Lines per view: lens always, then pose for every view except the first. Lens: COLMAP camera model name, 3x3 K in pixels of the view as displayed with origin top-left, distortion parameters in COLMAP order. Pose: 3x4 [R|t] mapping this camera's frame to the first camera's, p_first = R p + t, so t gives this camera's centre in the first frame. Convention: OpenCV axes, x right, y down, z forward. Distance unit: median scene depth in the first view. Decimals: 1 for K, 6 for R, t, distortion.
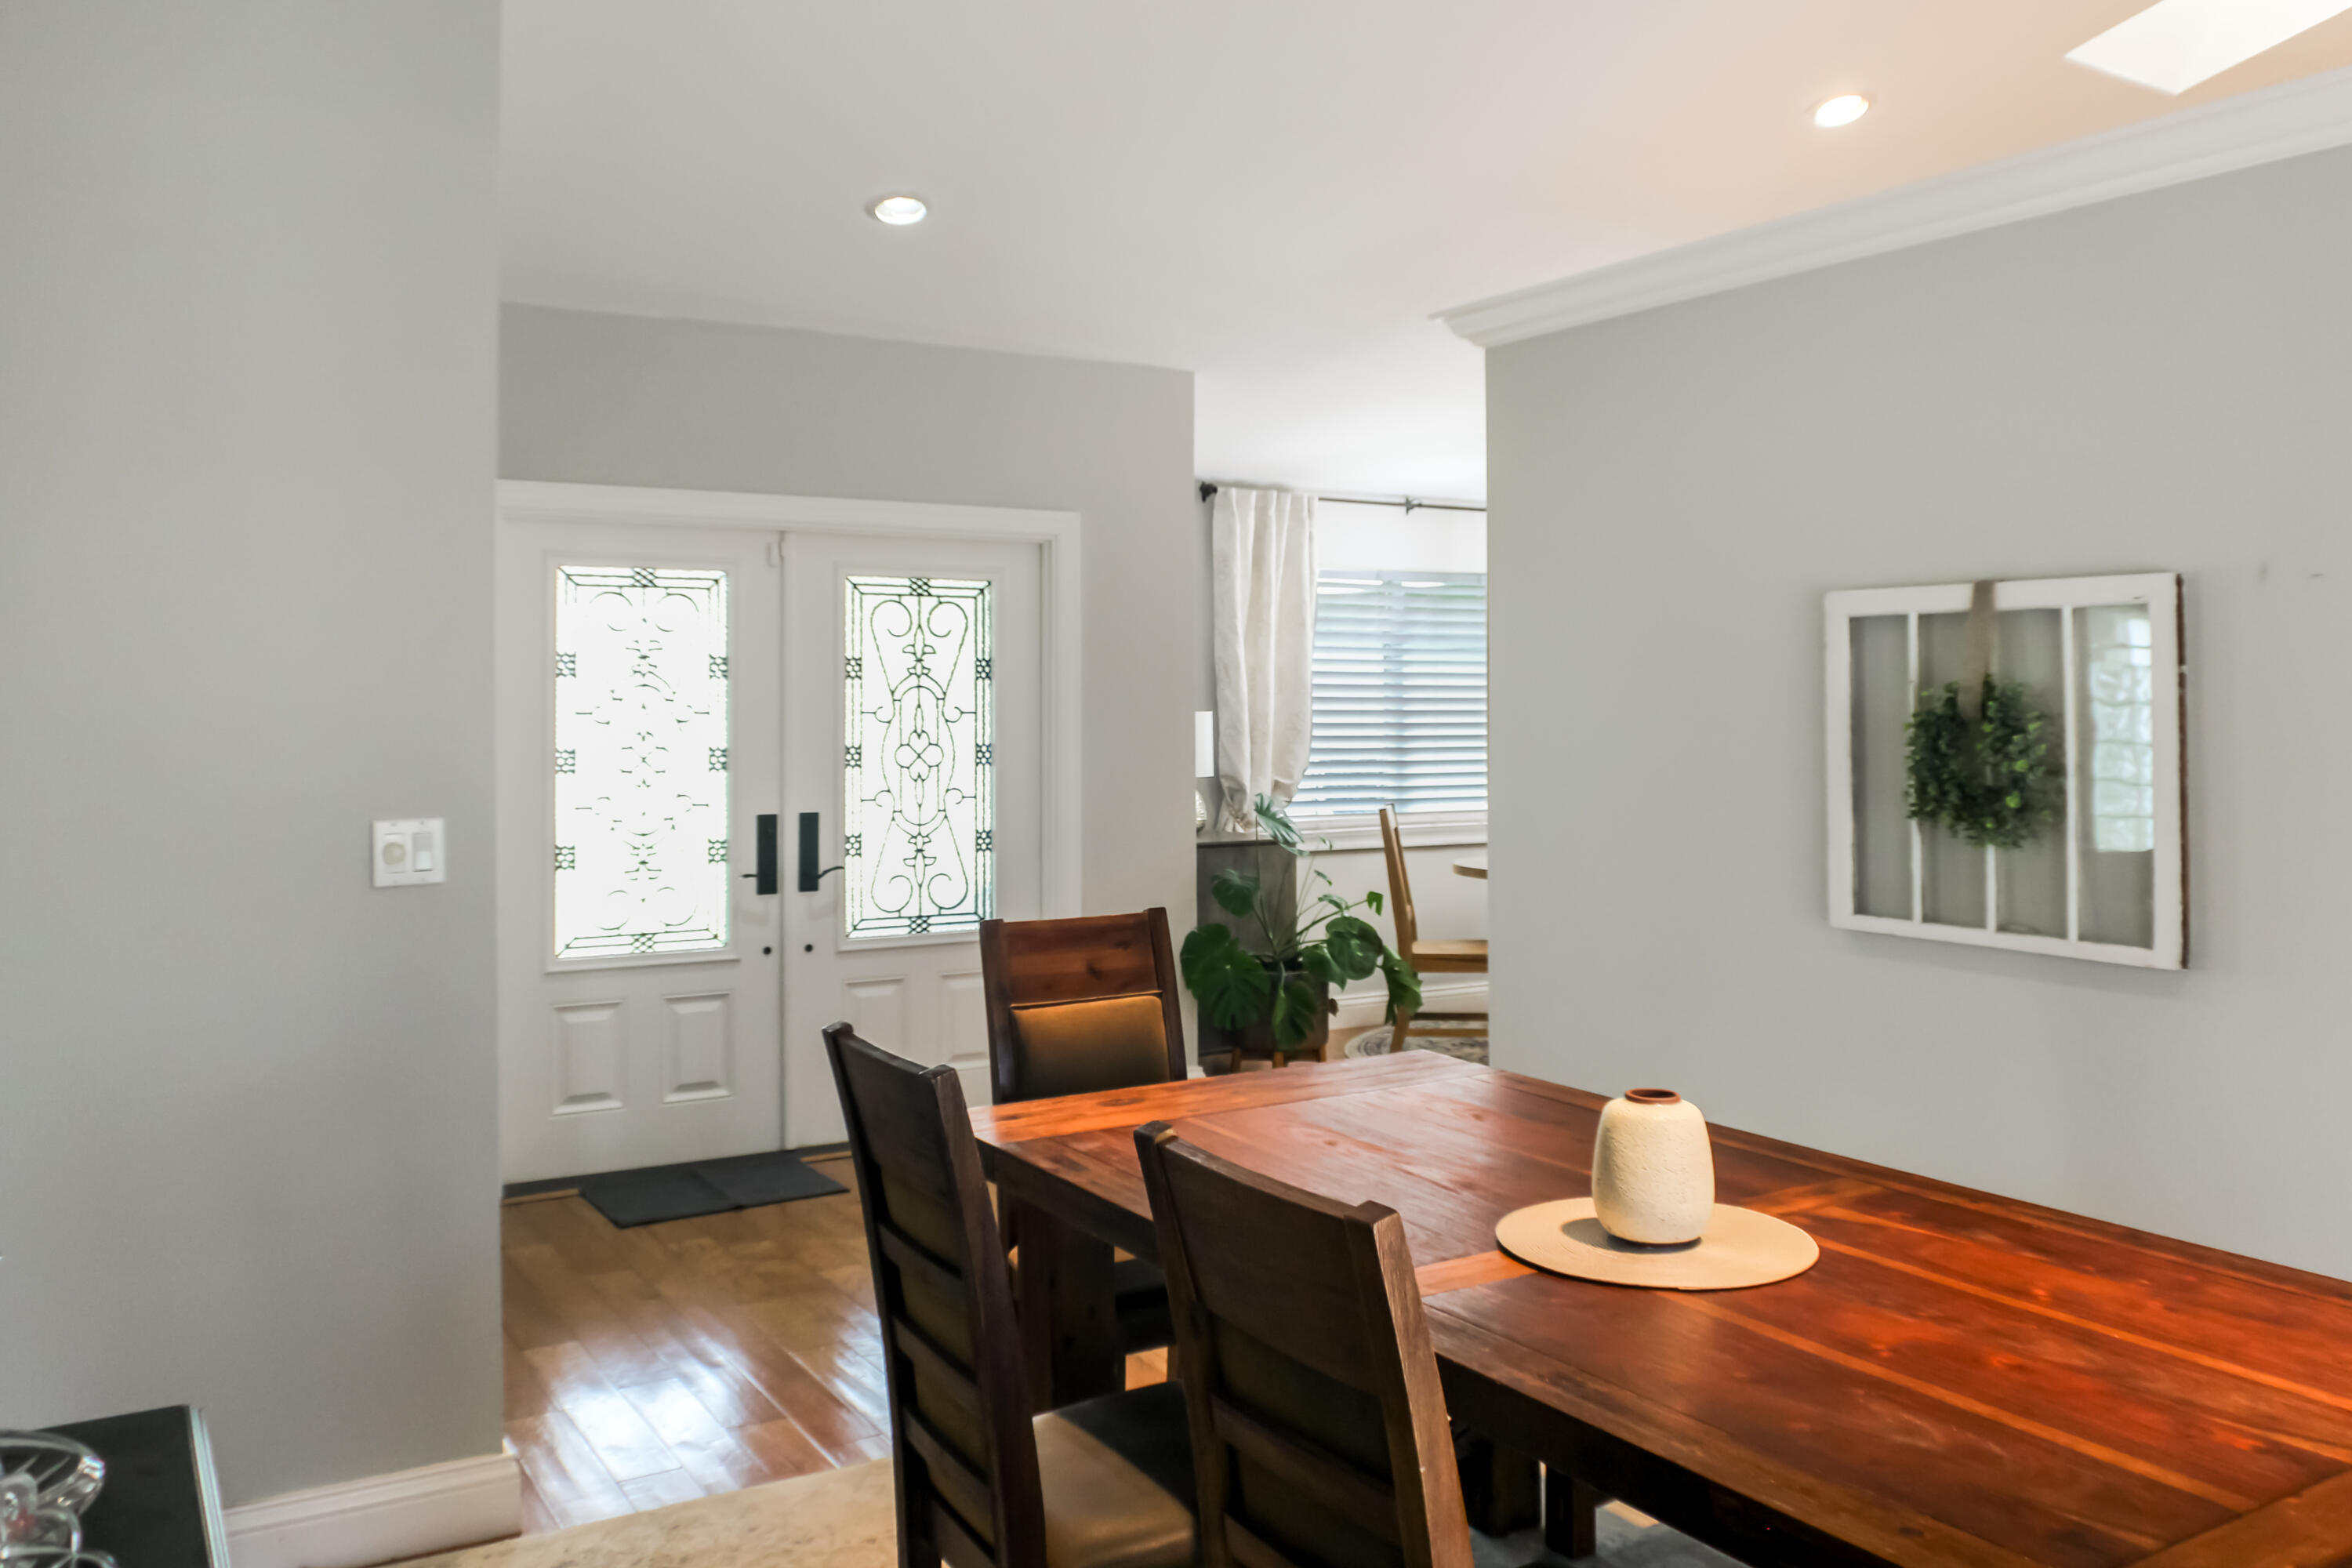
lens RADIAL K [[1834.4, 0, 1176.0], [0, 1834.4, 784.0], [0, 0, 1]] dist [0.000571, 0.000151]
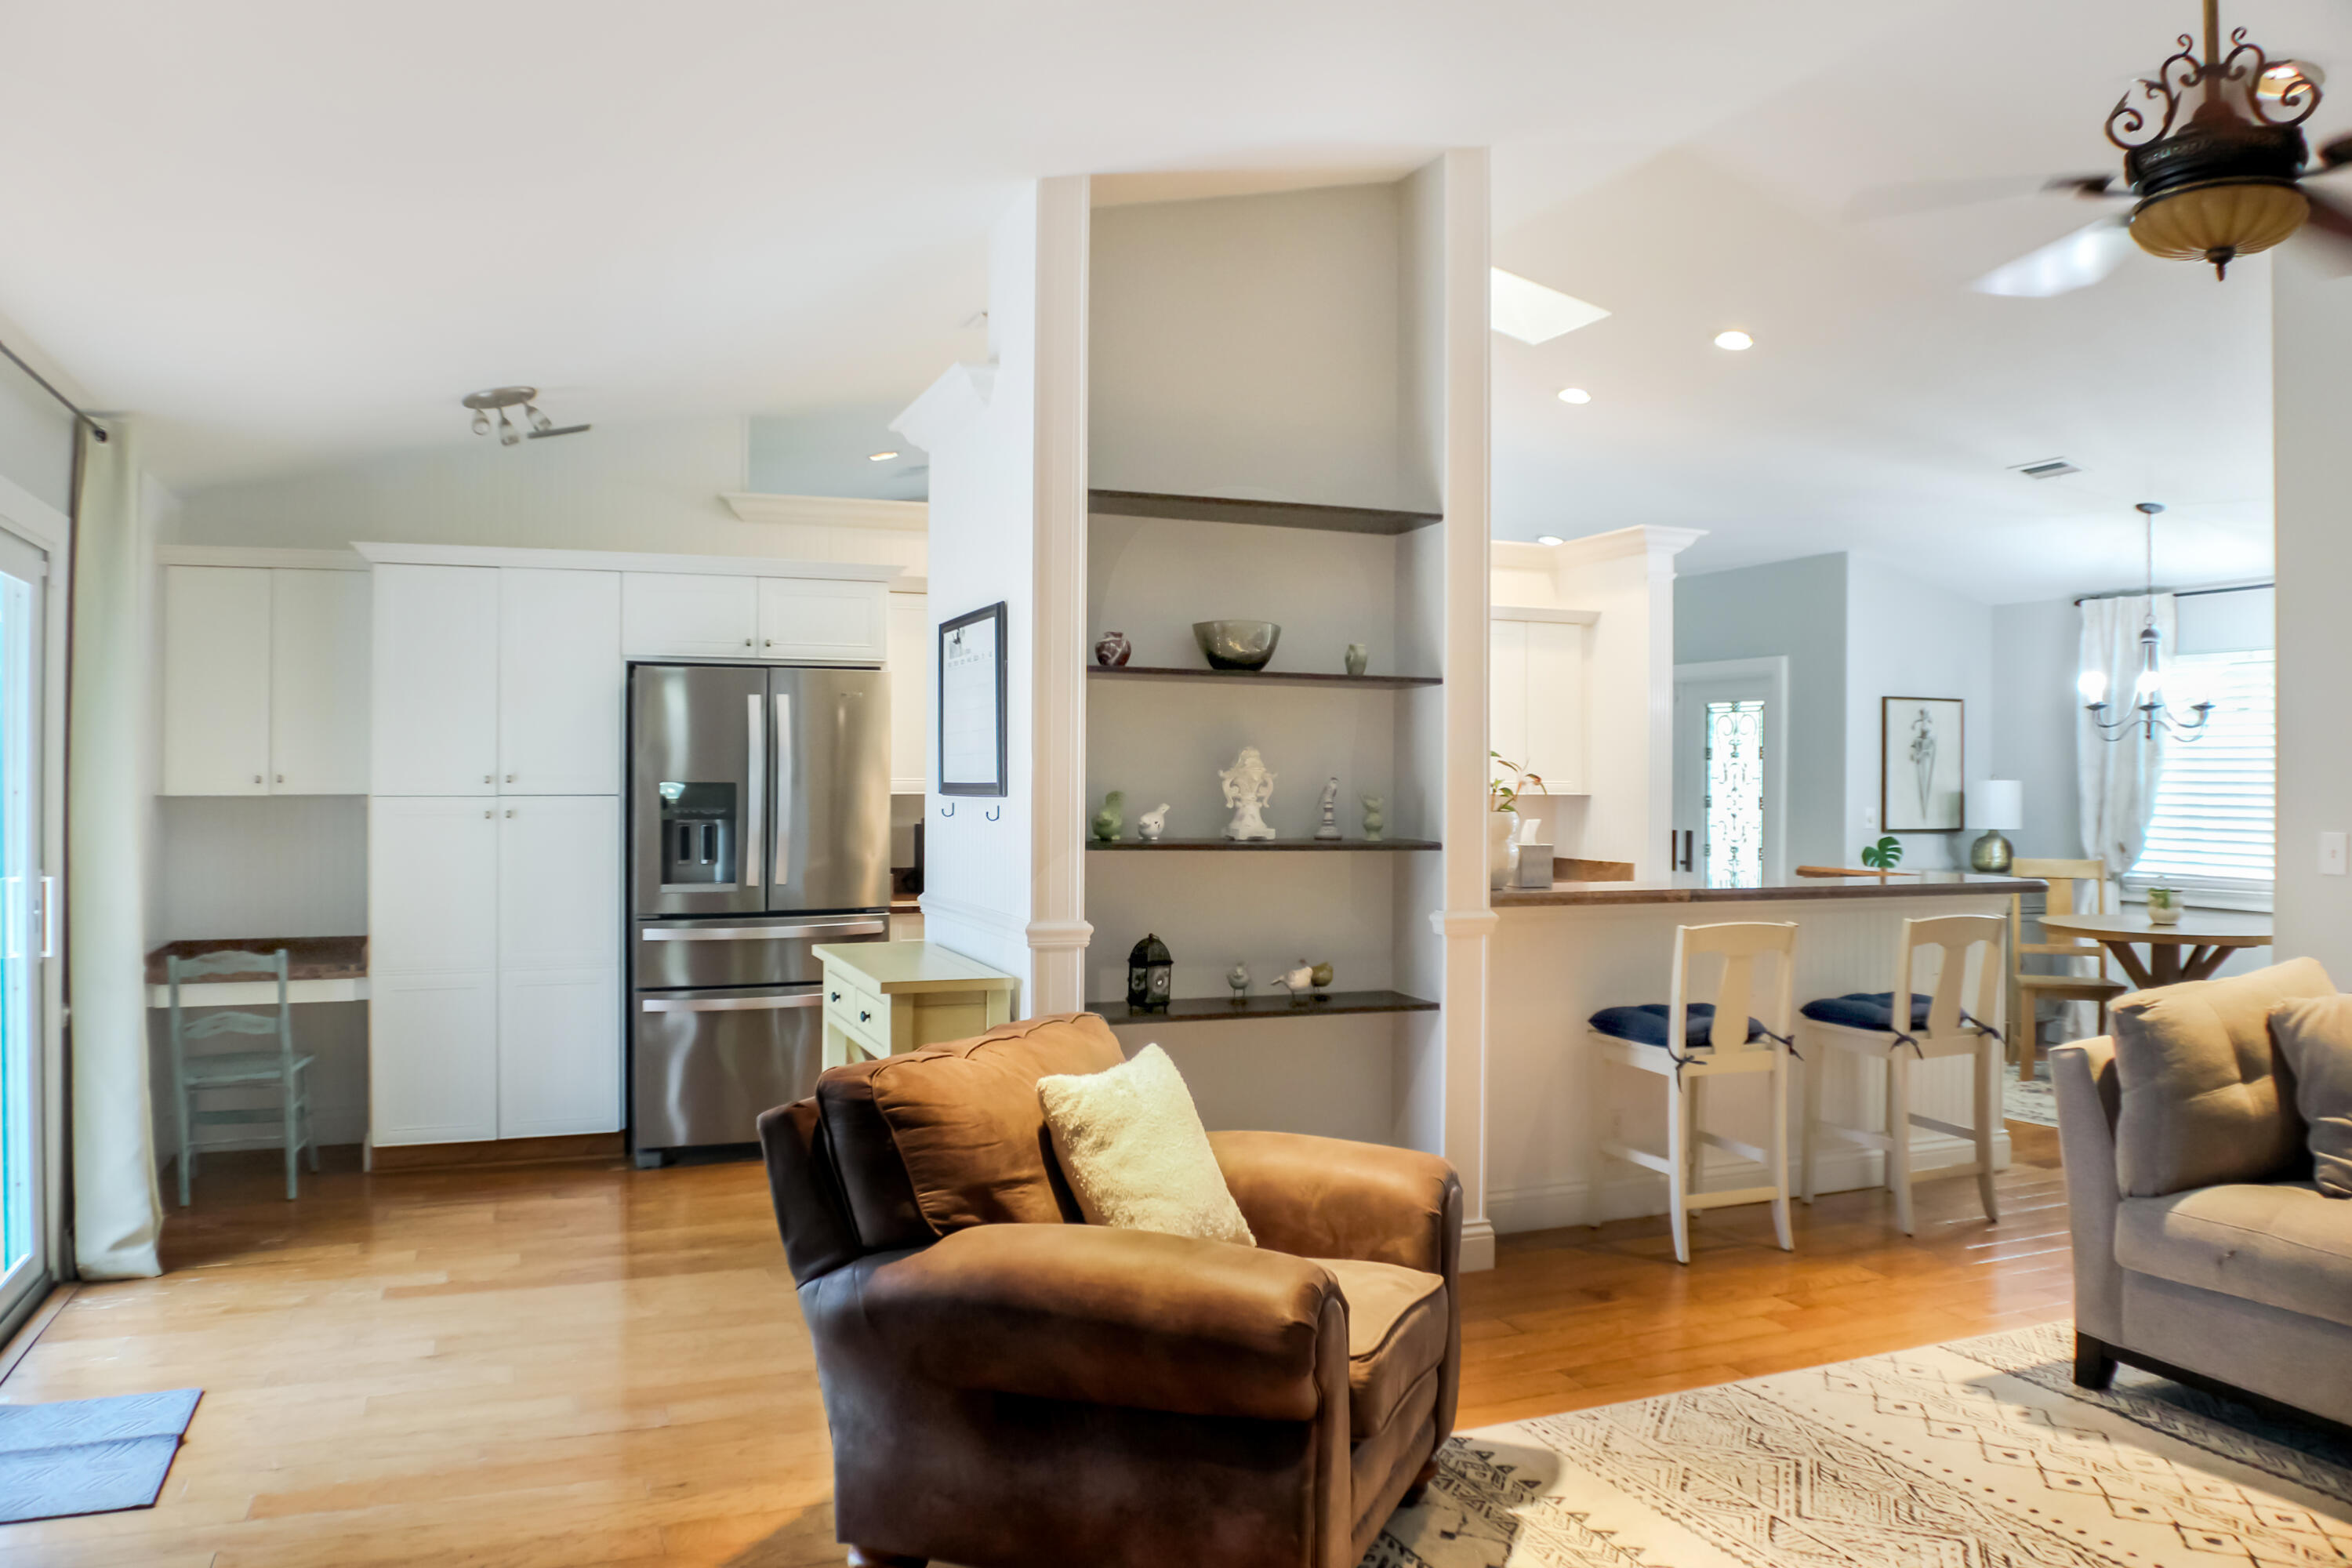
lens RADIAL K [[1745.0, 0, 1171.5], [0, 1745.0, 712.2], [0, 0, 1]] dist [-0.001467, -0.000667]
pose [[-0.168239, -0.035996, -0.985089, 1.614126], [-0.049354, 0.998387, -0.028053, -0.028281], [0.984510, 0.043898, -0.169744, 0.743099]]
